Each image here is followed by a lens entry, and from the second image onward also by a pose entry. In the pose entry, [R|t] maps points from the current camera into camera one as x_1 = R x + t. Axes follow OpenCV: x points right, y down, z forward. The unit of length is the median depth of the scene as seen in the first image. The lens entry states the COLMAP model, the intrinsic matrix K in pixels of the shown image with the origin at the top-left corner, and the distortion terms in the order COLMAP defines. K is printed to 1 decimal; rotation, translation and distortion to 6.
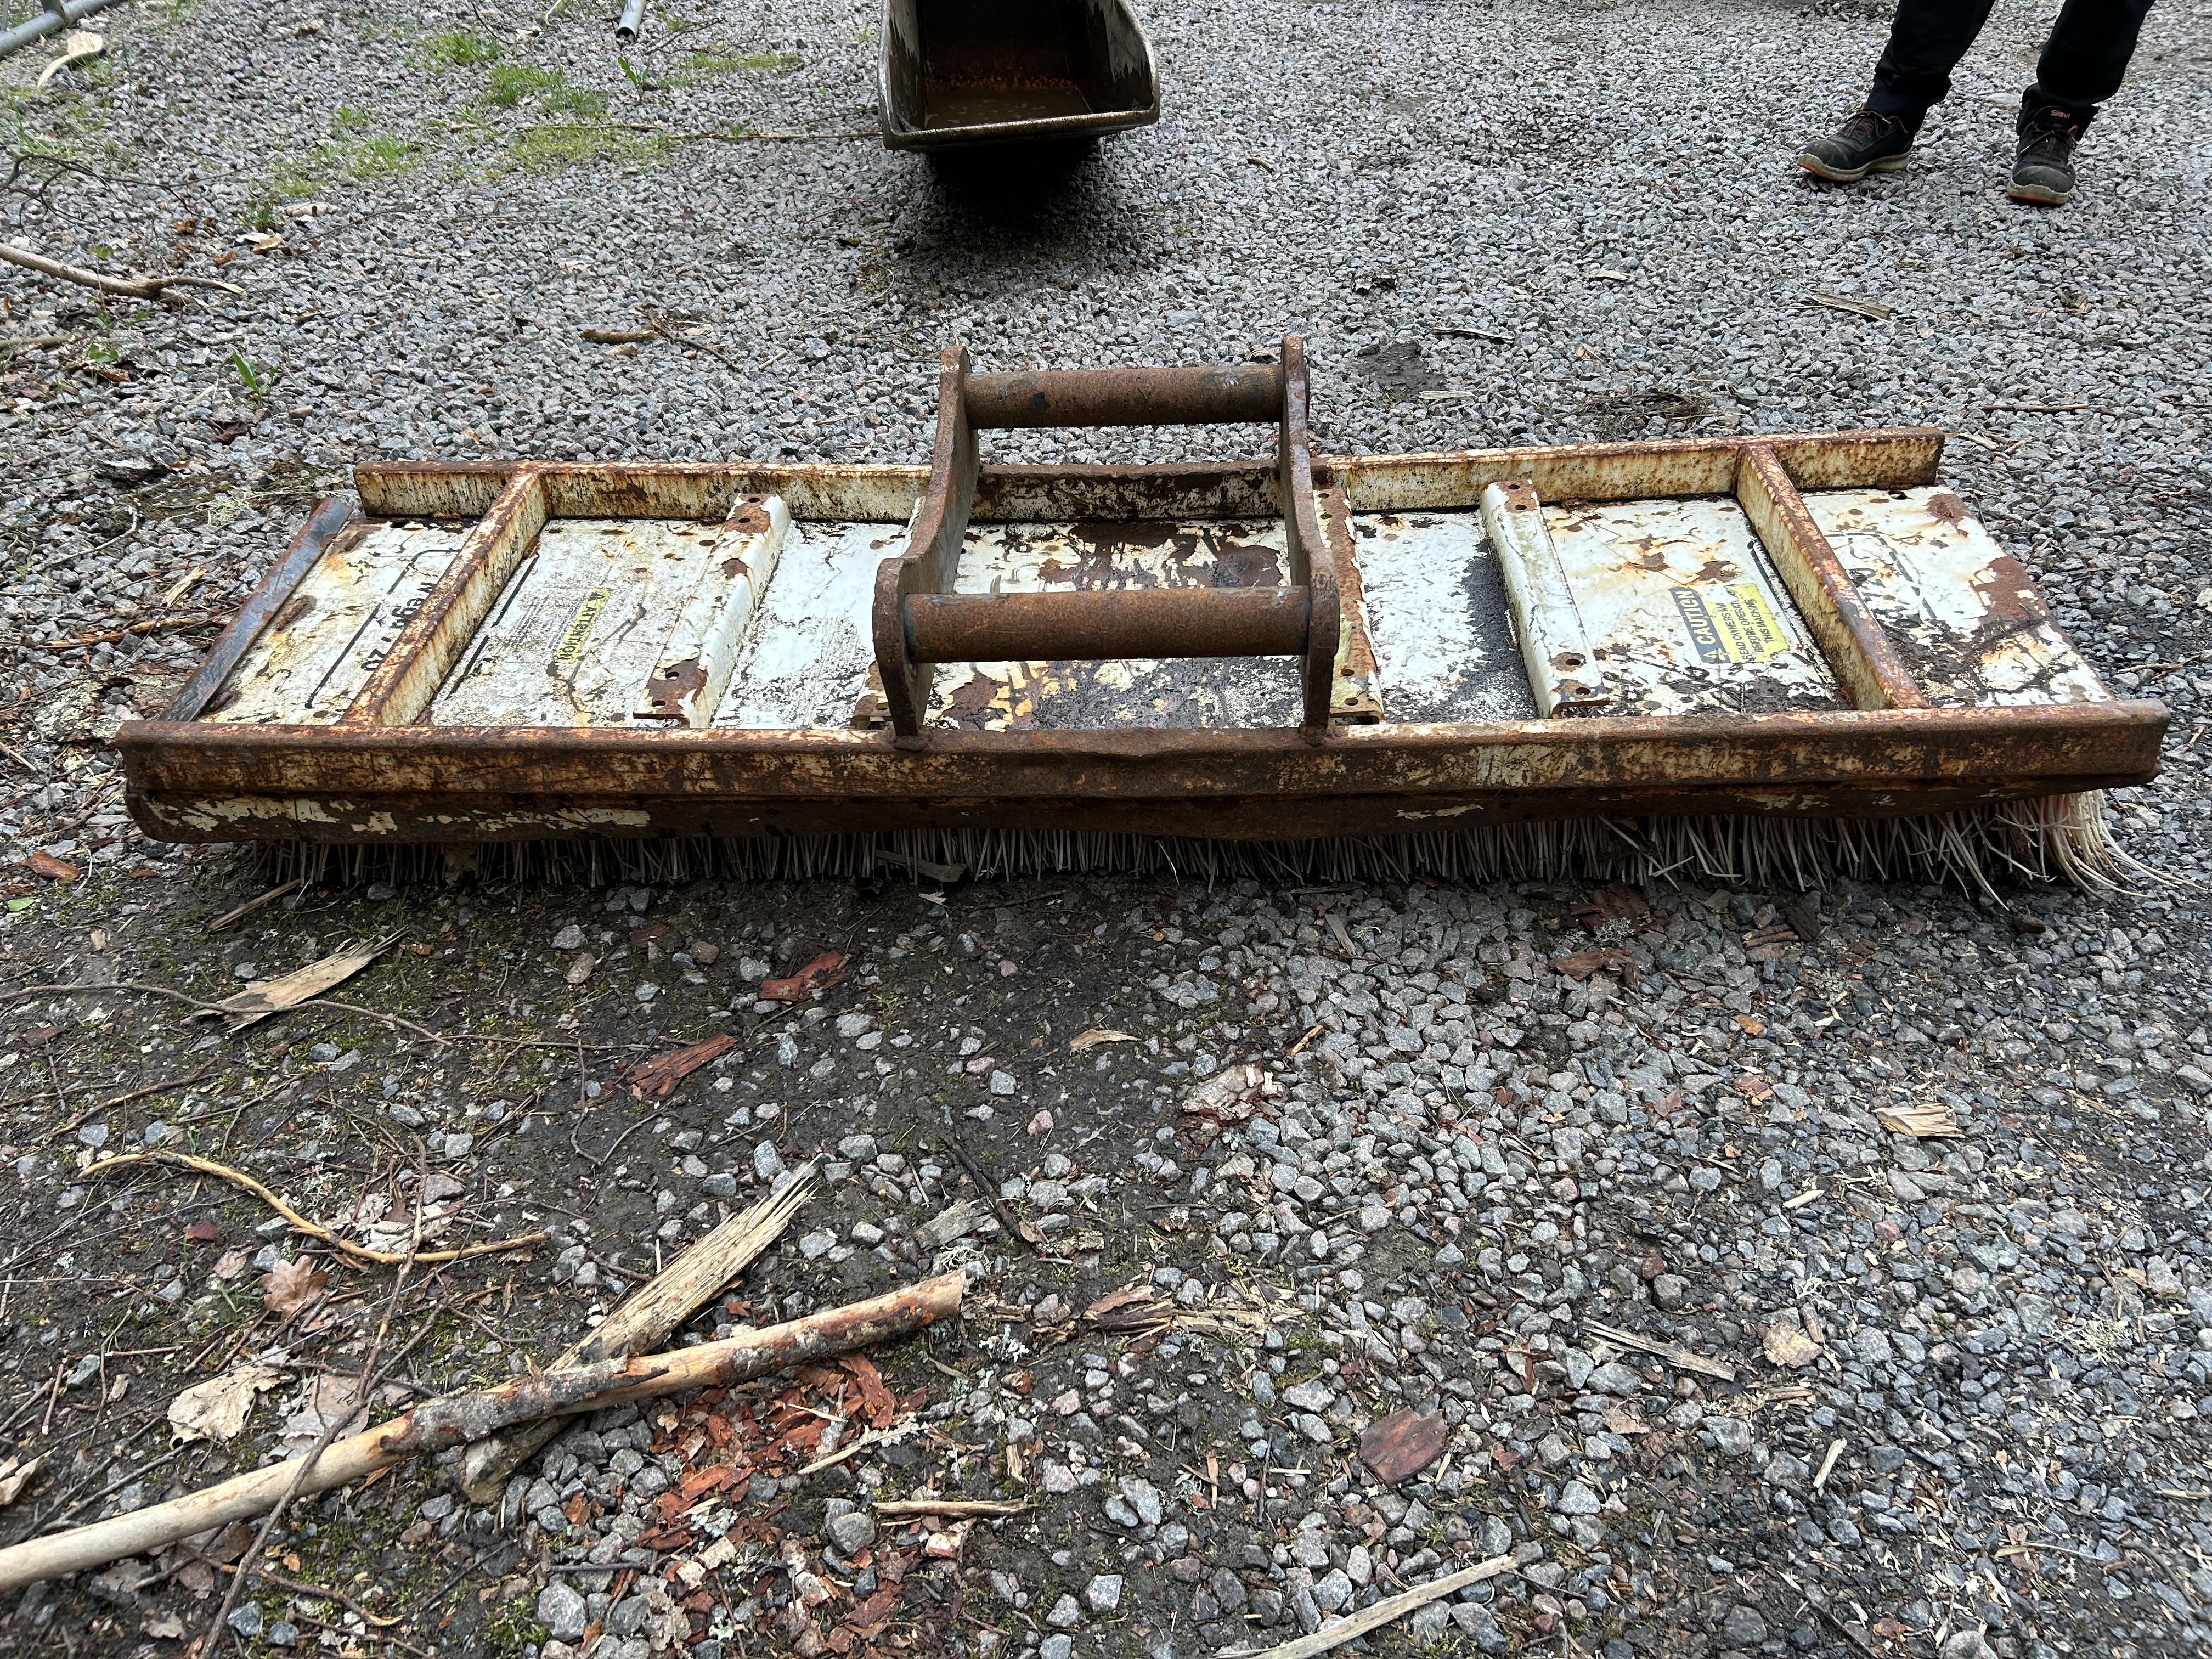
lens RADIAL K [[1689.9, 0, 1111.5], [0, 1689.9, 832.8], [0, 0, 1]] dist [0.037704, -0.046697]
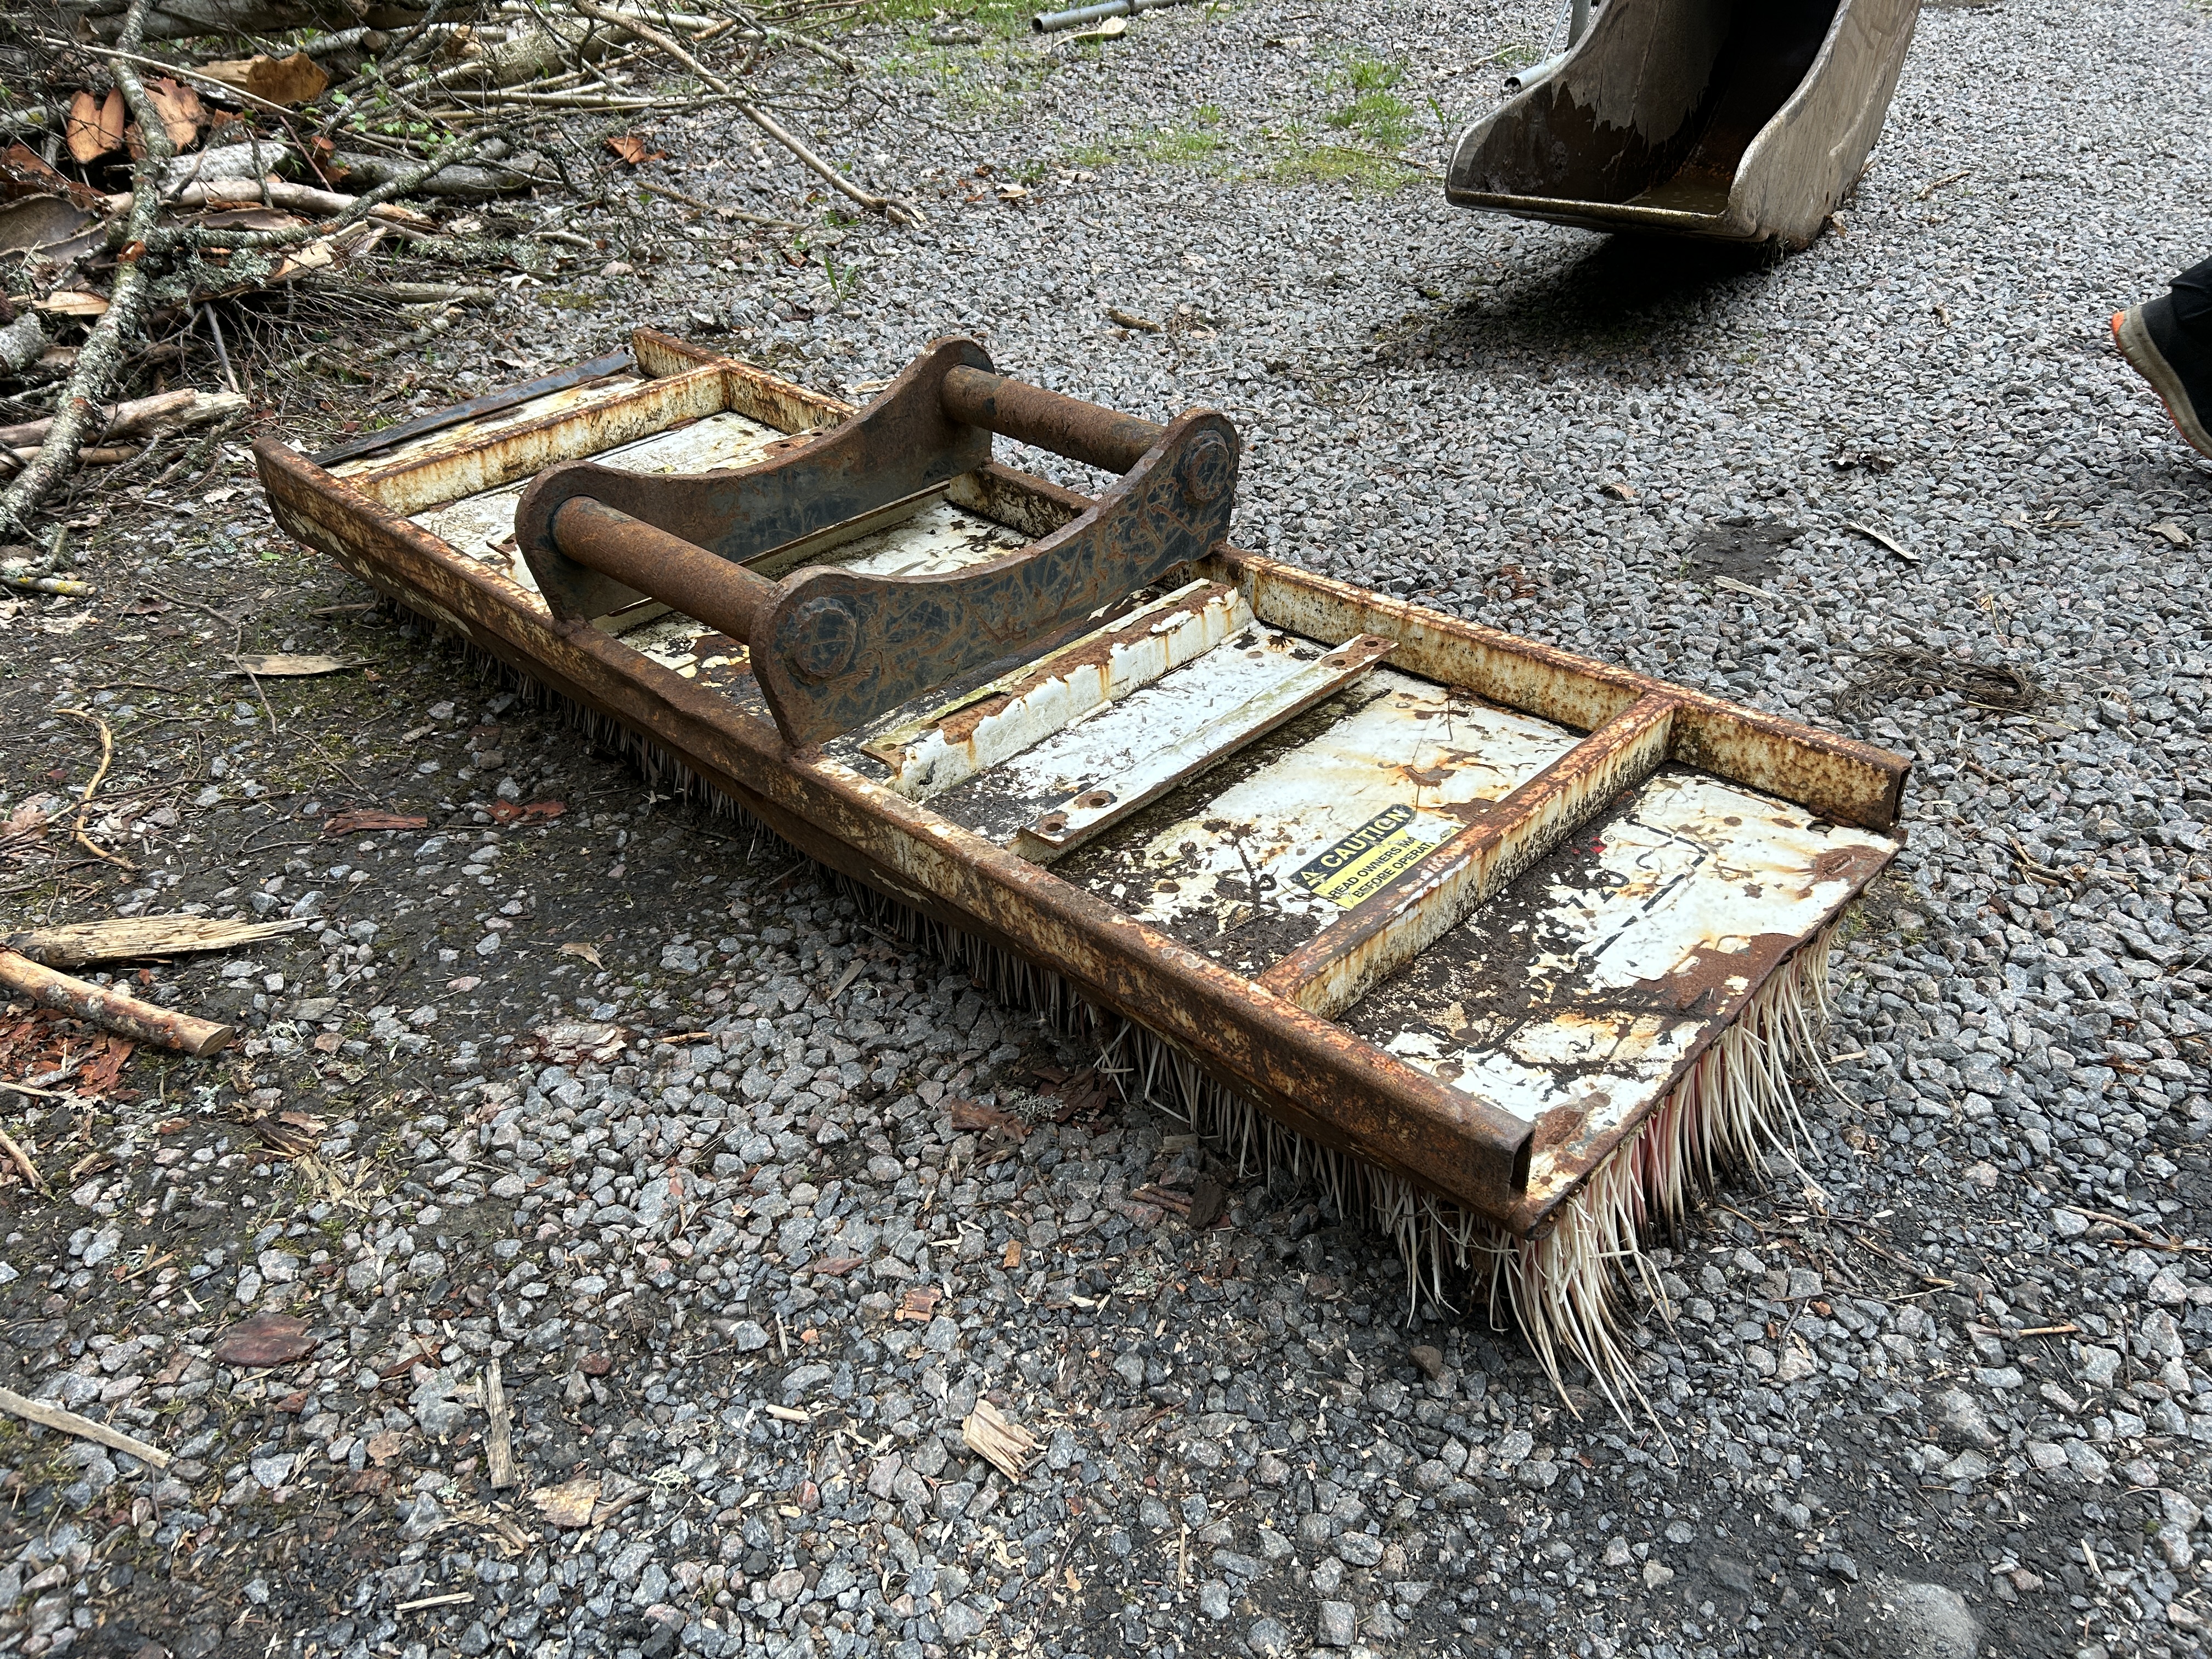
lens RADIAL K [[1689.9, 0, 1111.5], [0, 1689.9, 832.8], [0, 0, 1]] dist [0.037704, -0.046697]
pose [[0.740956, 0.383986, -0.550943, 0.799629], [-0.402994, 0.910506, 0.092606, -0.177623], [0.537196, 0.153410, 0.829389, 0.297361]]
